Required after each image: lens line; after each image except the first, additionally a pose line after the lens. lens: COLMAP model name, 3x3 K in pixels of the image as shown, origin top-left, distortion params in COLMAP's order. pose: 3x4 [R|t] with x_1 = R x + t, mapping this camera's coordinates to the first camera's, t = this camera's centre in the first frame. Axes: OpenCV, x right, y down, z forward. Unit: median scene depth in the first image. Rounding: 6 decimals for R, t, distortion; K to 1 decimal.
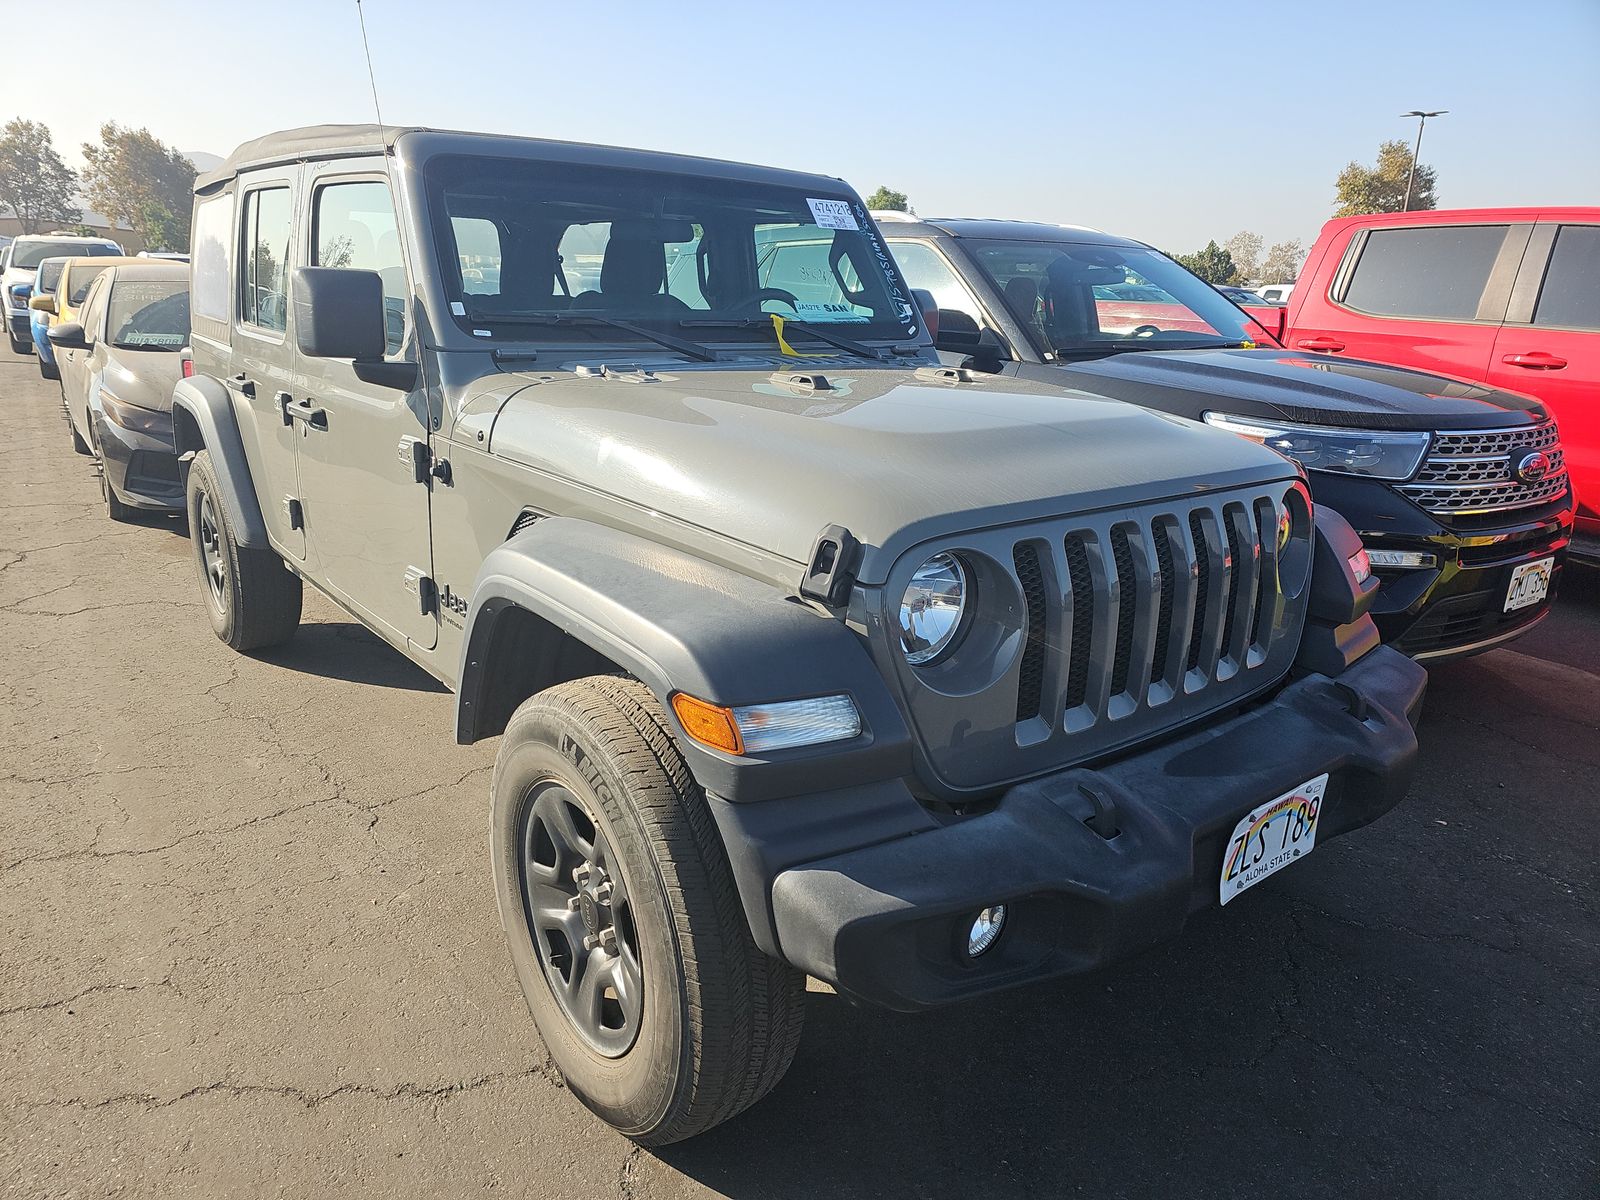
lens RADIAL K [[1063.4, 0, 793.4], [0, 1063.4, 610.0], [0, 0, 1]] dist [0.080376, -0.078451]
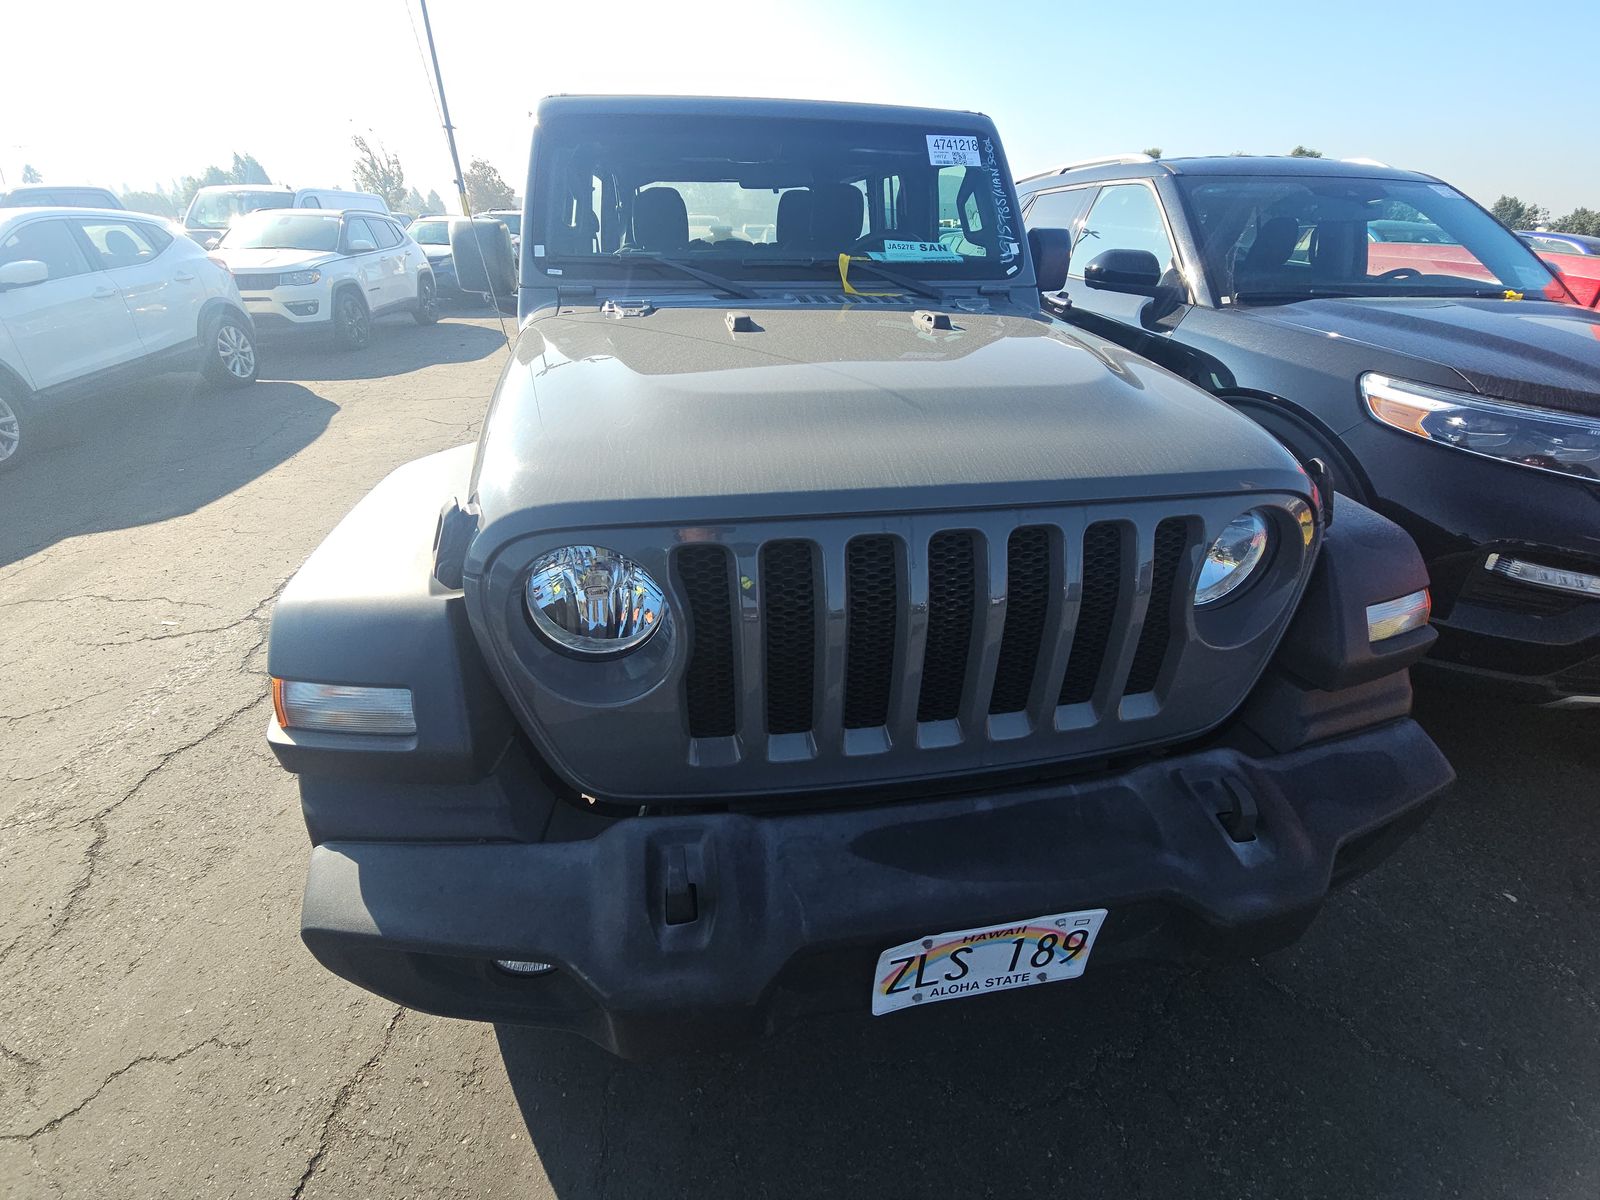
lens RADIAL K [[640.0, 0, 797.9], [0, 640.0, 591.0], [0, 0, 1]] dist [0.010718, -0.008831]
pose [[0.872989, 0.219592, -0.435511, 0.266992], [-0.126372, 0.964259, 0.232881, -0.081907], [0.471085, -0.148266, 0.869538, 0.321054]]
